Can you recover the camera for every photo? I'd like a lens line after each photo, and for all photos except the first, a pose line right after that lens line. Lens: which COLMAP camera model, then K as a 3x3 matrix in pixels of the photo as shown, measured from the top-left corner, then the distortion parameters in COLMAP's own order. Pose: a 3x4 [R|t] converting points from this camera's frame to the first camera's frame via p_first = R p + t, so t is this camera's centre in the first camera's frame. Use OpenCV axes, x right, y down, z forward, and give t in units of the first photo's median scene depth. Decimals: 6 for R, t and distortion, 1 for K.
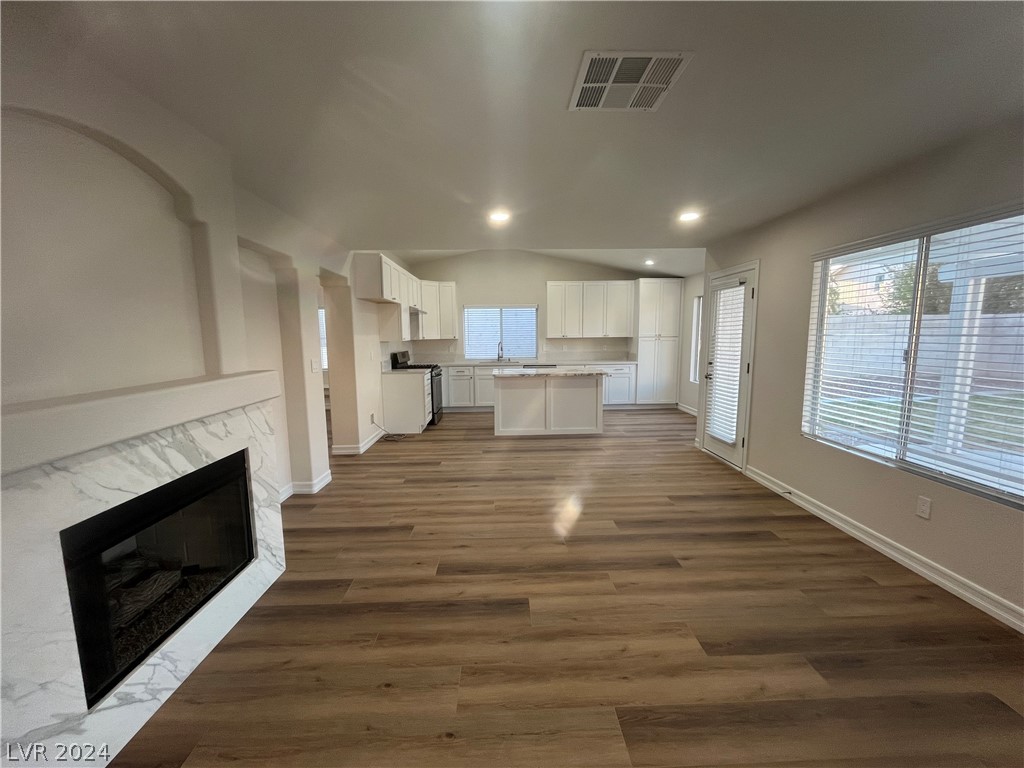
lens RADIAL K [[415.7, 0, 517.4], [0, 415.7, 392.0], [0, 0, 1]] dist [0.001718, -0.001405]
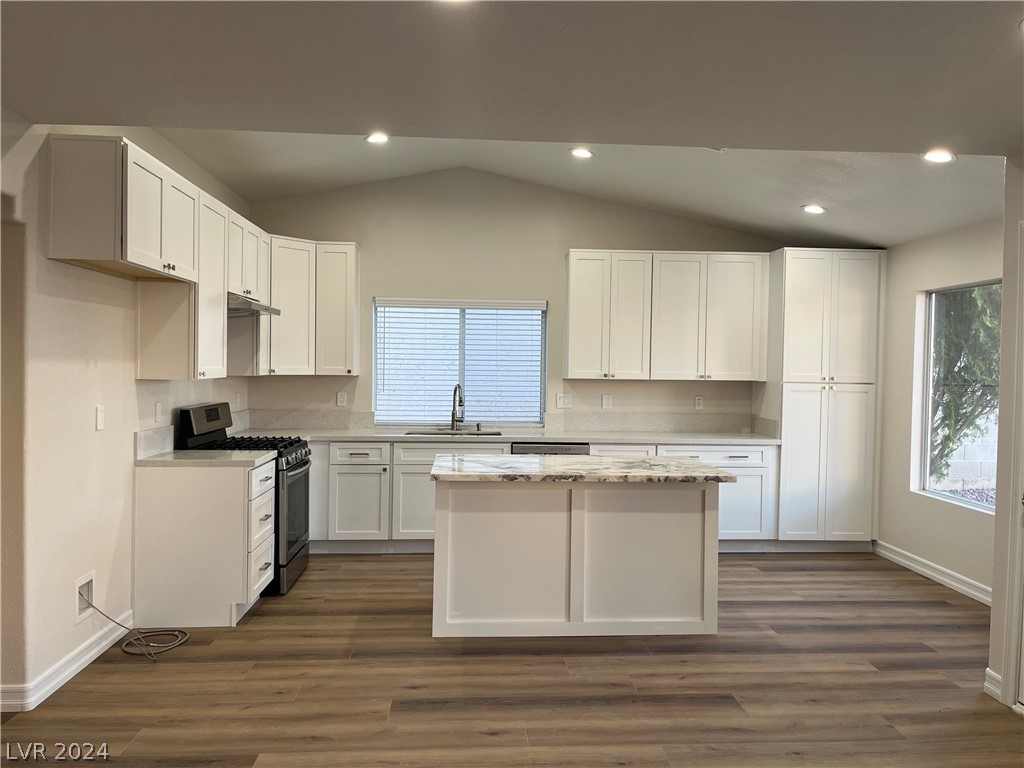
lens RADIAL K [[778.2, 0, 511.6], [0, 778.2, 381.8], [0, 0, 1]] dist [0.066251, -0.075762]
pose [[0.999492, 0.024844, 0.019957, -0.002728], [-0.022327, 0.992799, -0.117695, -0.035633], [-0.022738, 0.117189, 0.992849, 0.234131]]
